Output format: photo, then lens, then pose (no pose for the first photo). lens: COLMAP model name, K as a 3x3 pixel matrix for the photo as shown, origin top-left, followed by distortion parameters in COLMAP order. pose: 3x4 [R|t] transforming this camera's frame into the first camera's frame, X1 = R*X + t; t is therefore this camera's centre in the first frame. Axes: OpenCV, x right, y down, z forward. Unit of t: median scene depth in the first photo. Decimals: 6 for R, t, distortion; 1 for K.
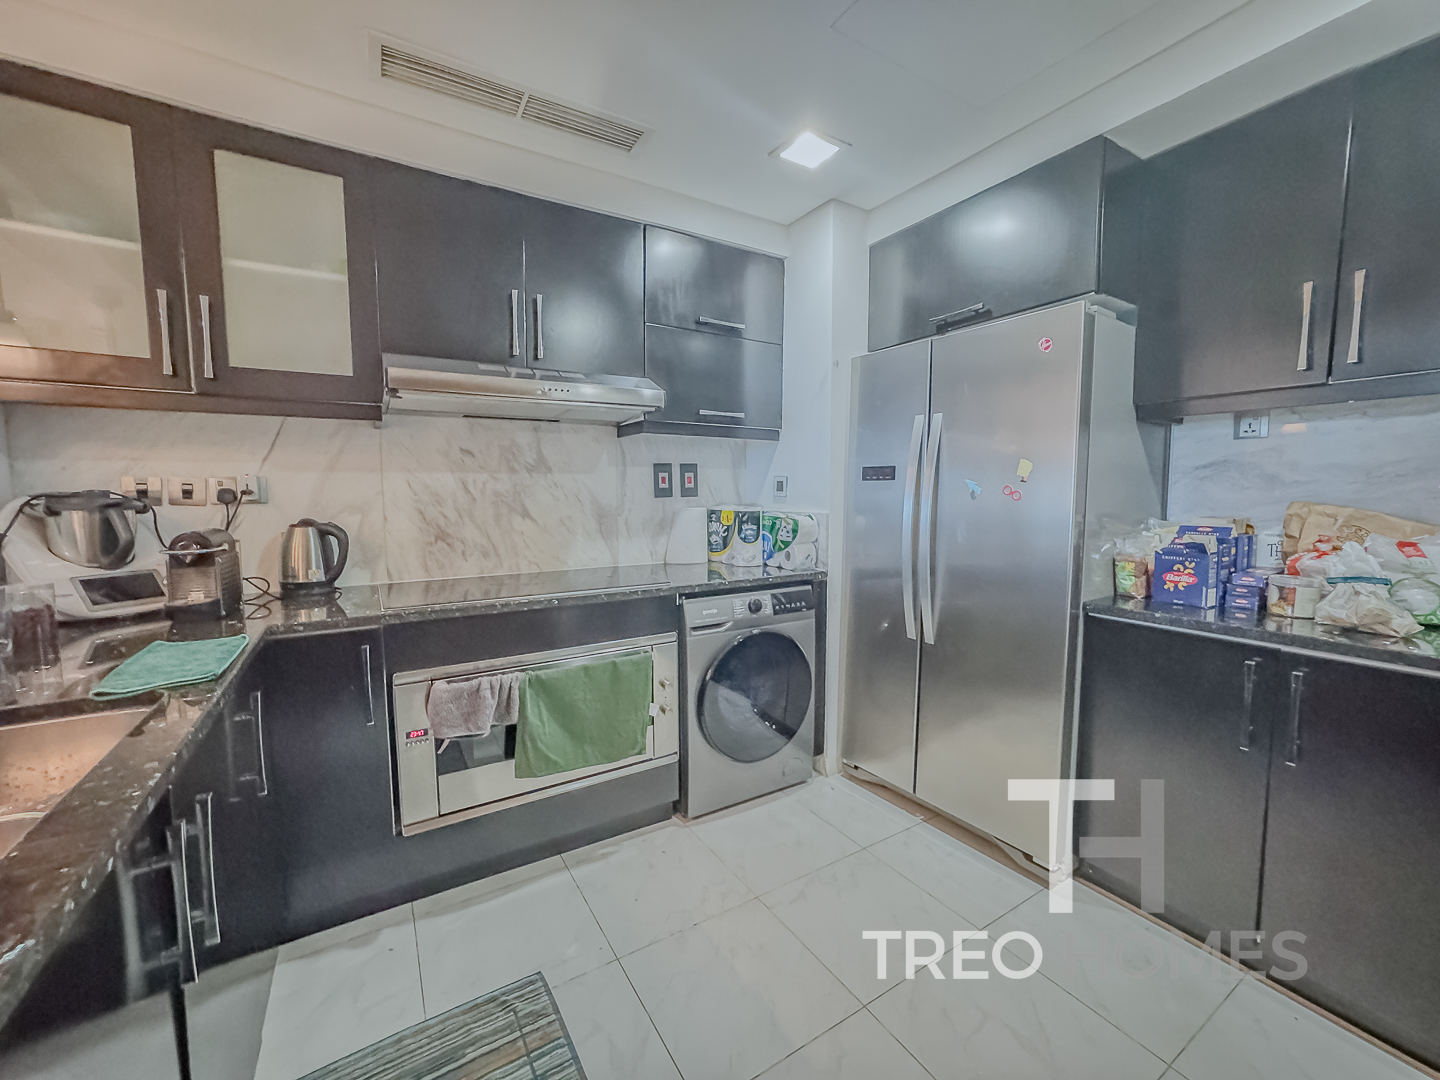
lens RADIAL K [[591.0, 0, 730.6], [0, 591.0, 535.1], [0, 0, 1]] dist [-0.023760, 0.015836]
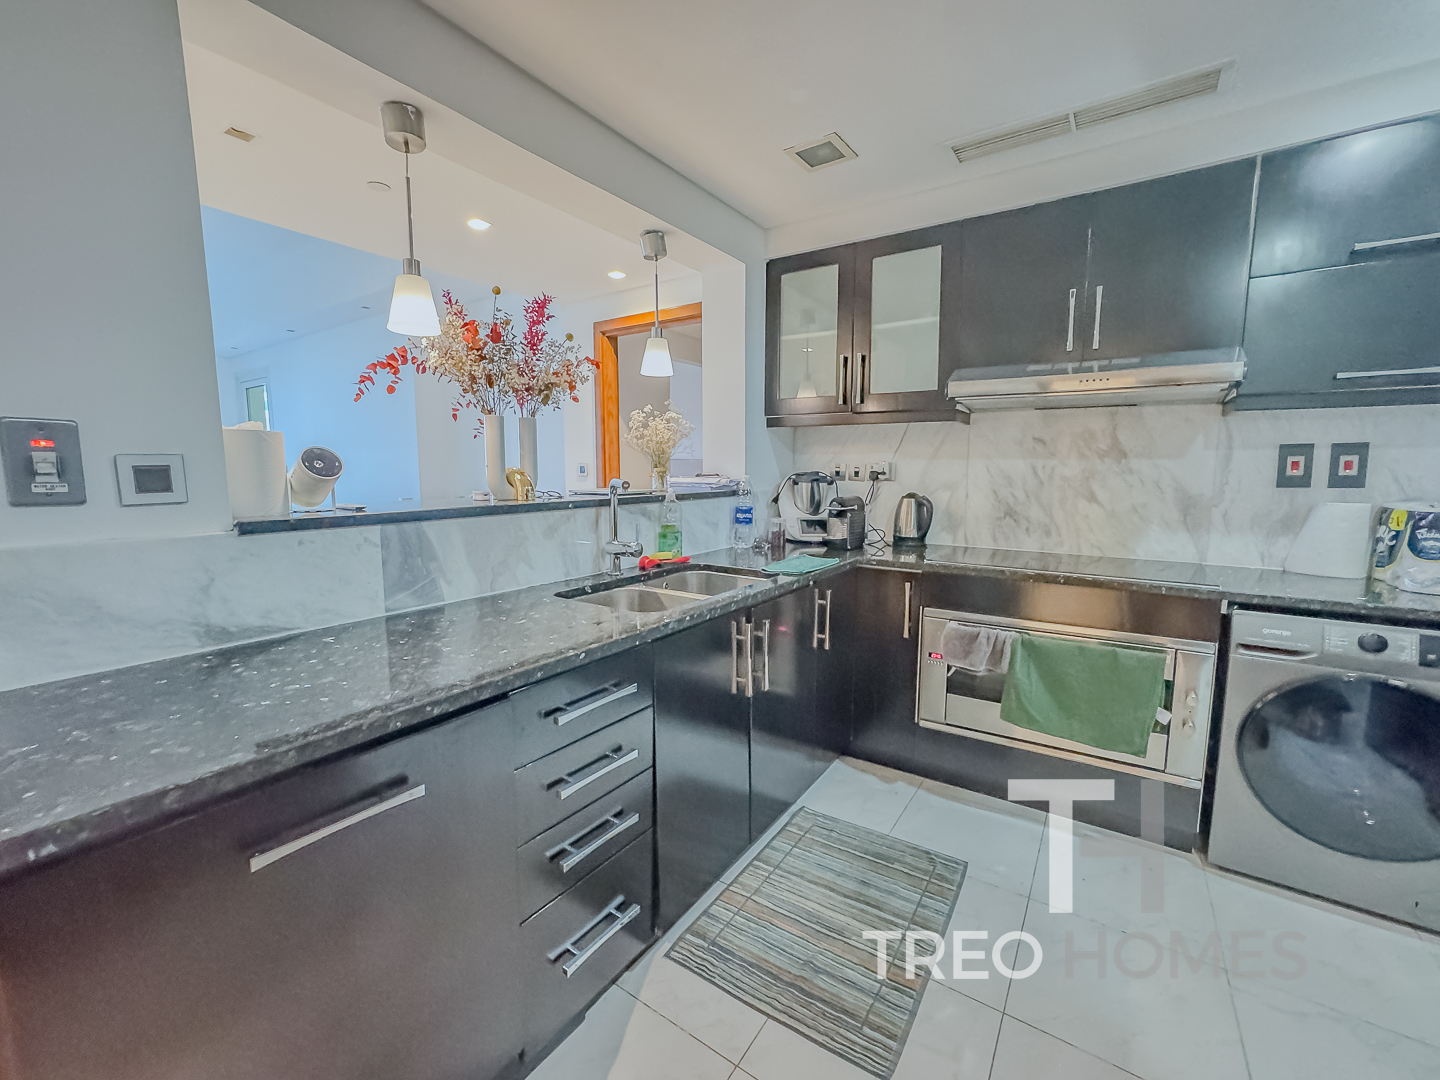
lens RADIAL K [[591.0, 0, 730.6], [0, 591.0, 535.1], [0, 0, 1]] dist [-0.023760, 0.015836]
pose [[0.436057, 0.109376, -0.893247, 0.338914], [-0.078367, 0.993431, 0.083387, -0.009208], [0.896500, 0.033640, 0.441764, -0.020450]]
